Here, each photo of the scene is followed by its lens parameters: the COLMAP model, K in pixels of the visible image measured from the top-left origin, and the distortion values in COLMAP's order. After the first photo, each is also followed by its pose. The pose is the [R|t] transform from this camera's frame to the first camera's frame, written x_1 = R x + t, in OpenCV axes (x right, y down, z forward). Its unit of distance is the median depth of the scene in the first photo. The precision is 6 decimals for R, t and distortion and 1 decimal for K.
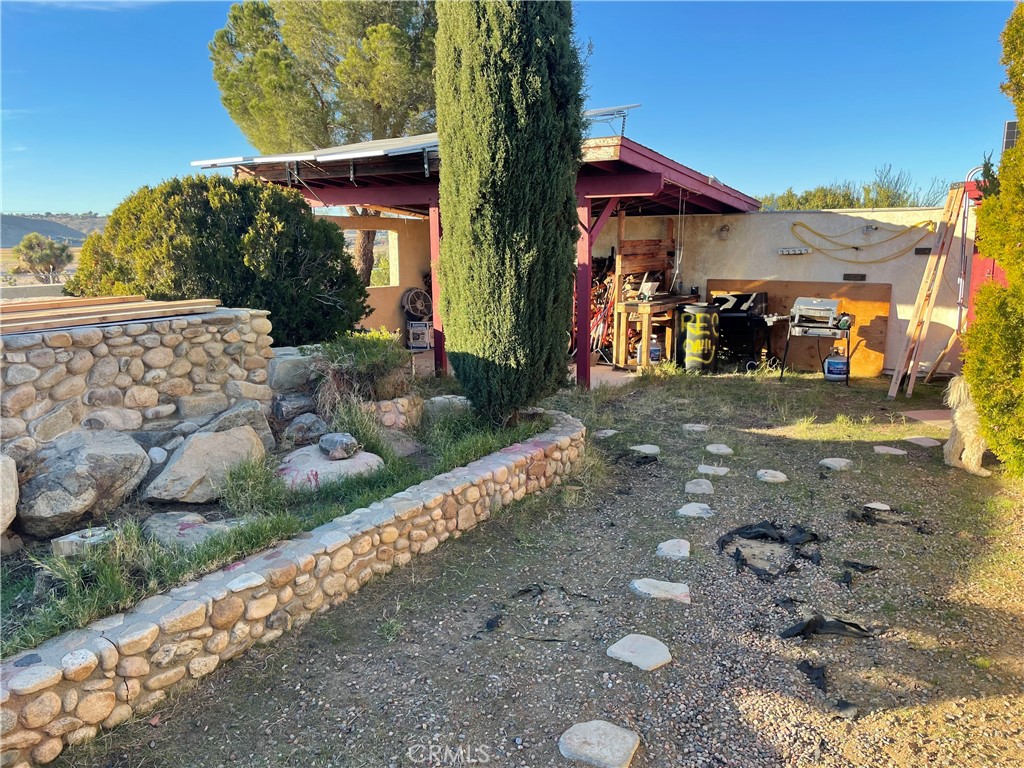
lens RADIAL K [[847.8, 0, 512.0], [0, 847.8, 384.0], [0, 0, 1]] dist [0.128061, -0.219218]
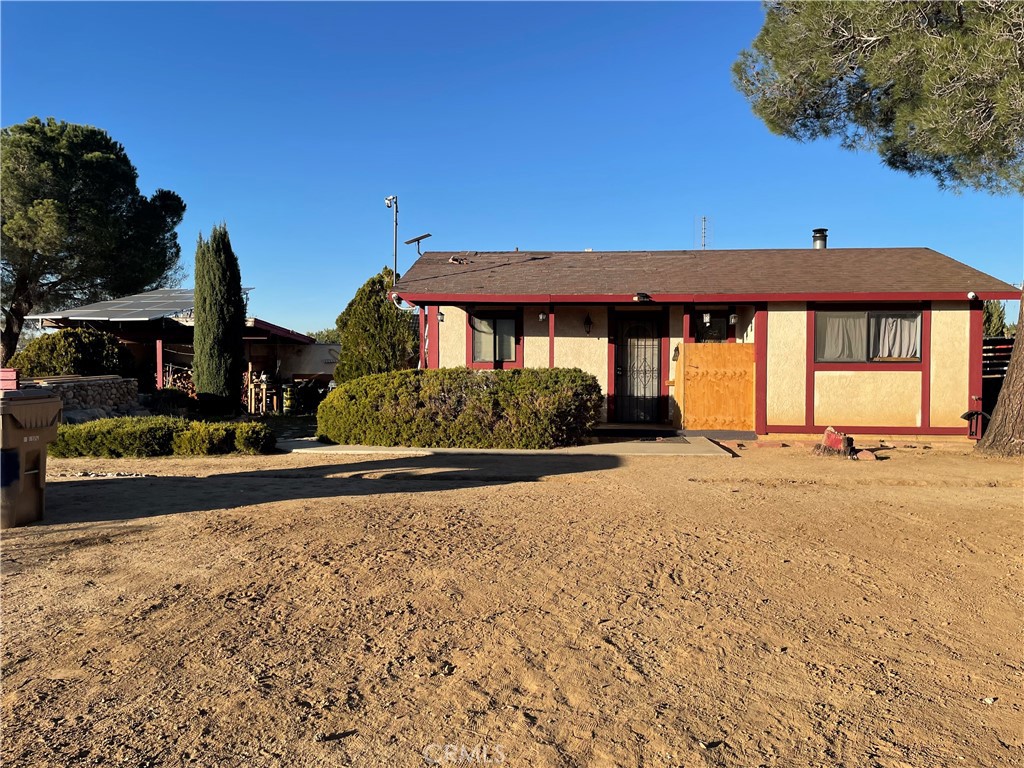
lens RADIAL K [[847.8, 0, 512.0], [0, 847.8, 384.0], [0, 0, 1]] dist [0.128061, -0.219218]
pose [[0.896604, -0.009540, 0.442731, -0.245265], [0.068275, 0.990792, -0.116920, 0.206538], [-0.437539, 0.135058, 0.888999, -1.240530]]
